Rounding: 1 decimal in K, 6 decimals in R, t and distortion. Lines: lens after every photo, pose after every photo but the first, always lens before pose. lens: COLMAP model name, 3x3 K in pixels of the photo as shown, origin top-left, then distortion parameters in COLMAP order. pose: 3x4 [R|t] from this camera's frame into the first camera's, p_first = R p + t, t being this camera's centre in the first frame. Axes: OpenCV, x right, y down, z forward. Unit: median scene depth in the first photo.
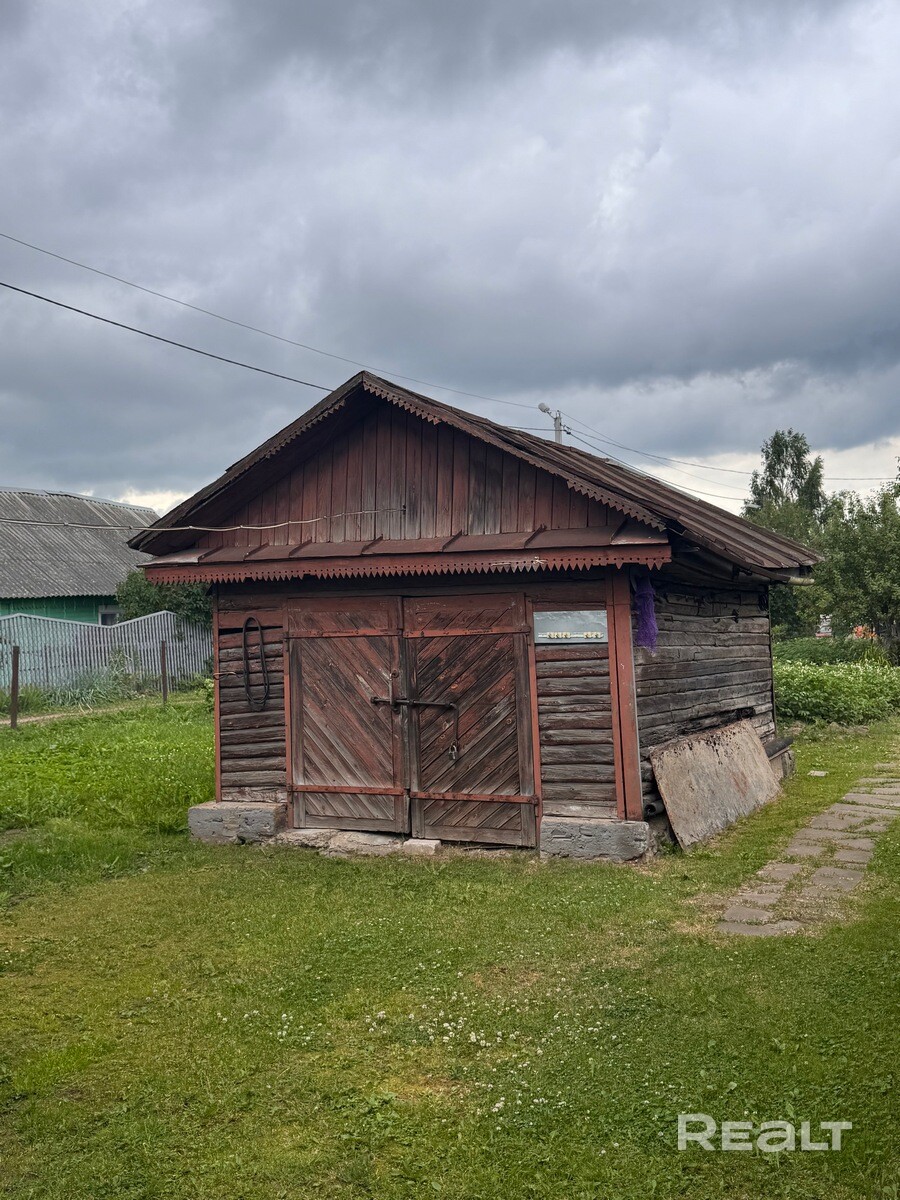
lens RADIAL K [[1144.5, 0, 448.3], [0, 1144.5, 605.6], [0, 0, 1]] dist [0.116390, 0.000000]
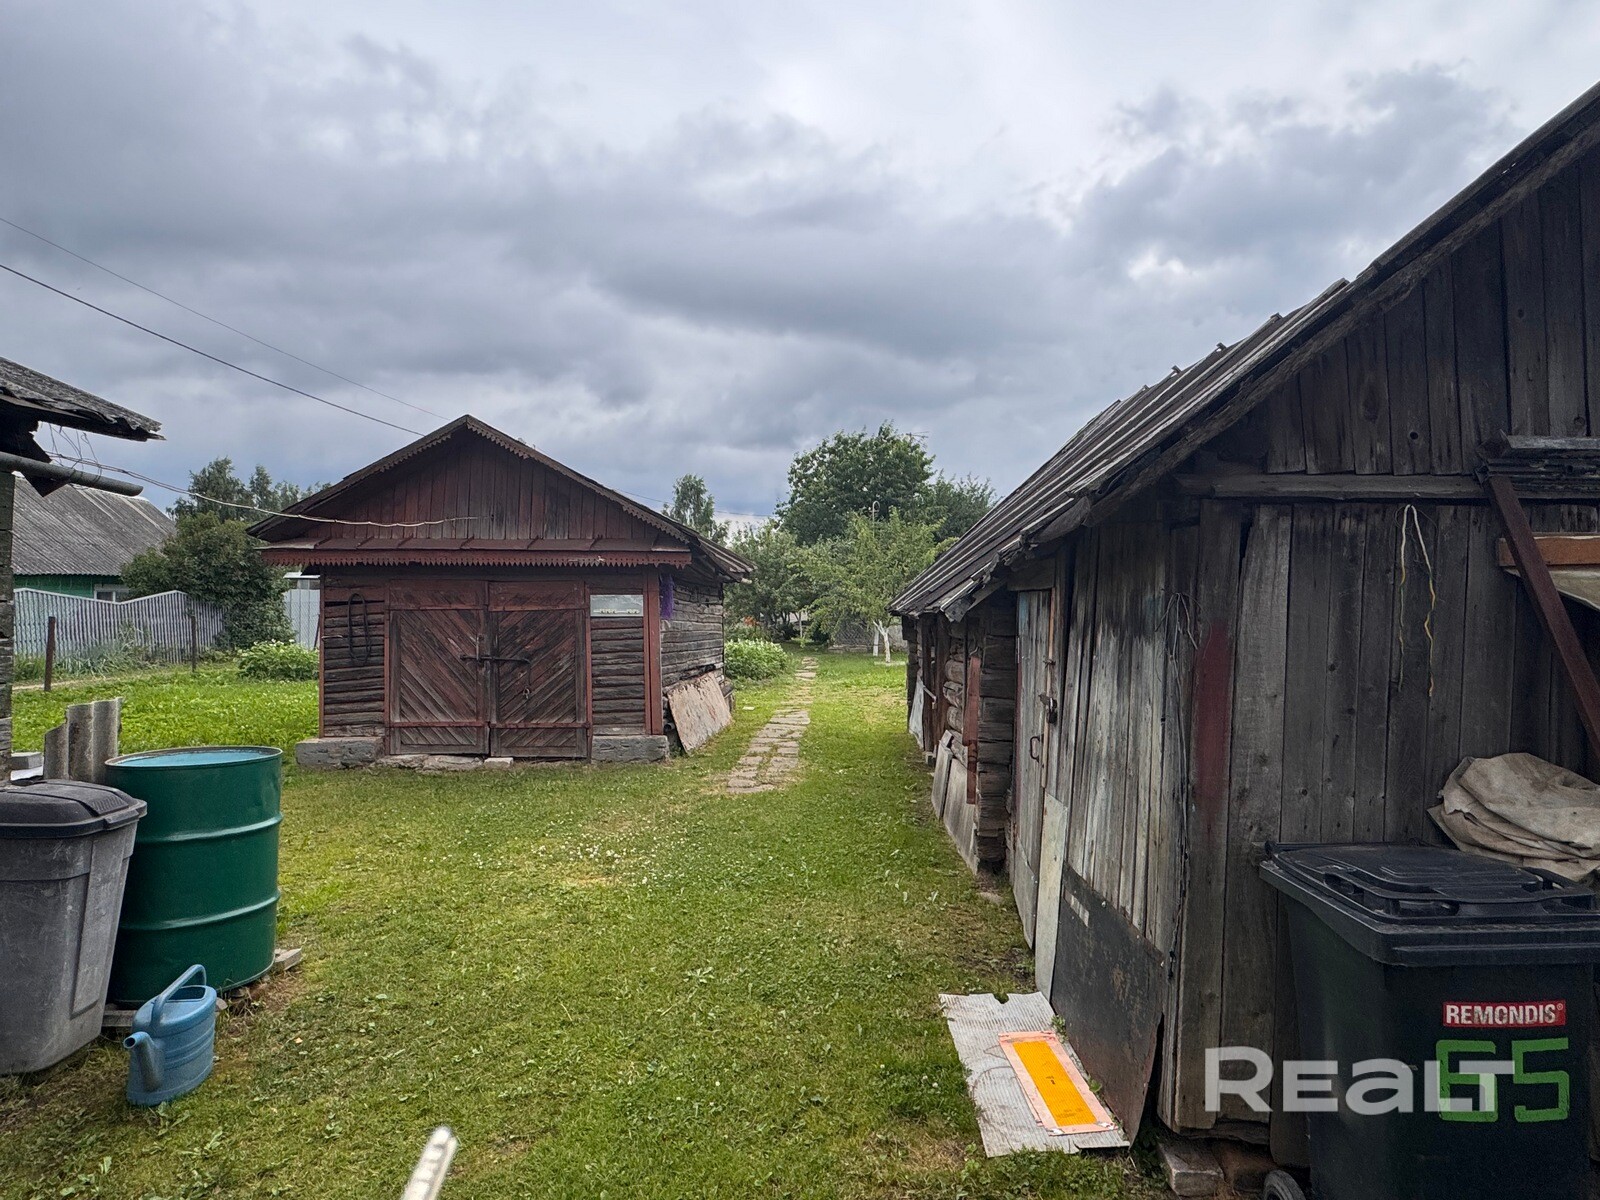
lens RADIAL K [[876.4, 0, 804.3], [0, 876.4, 603.1], [0, 0, 1]] dist [0.007497, 0.000302]
pose [[0.912524, 0.025408, 0.408232, -0.121416], [-0.026310, 0.999648, -0.003407, 0.011715], [-0.408175, -0.007632, 0.912872, -0.108441]]
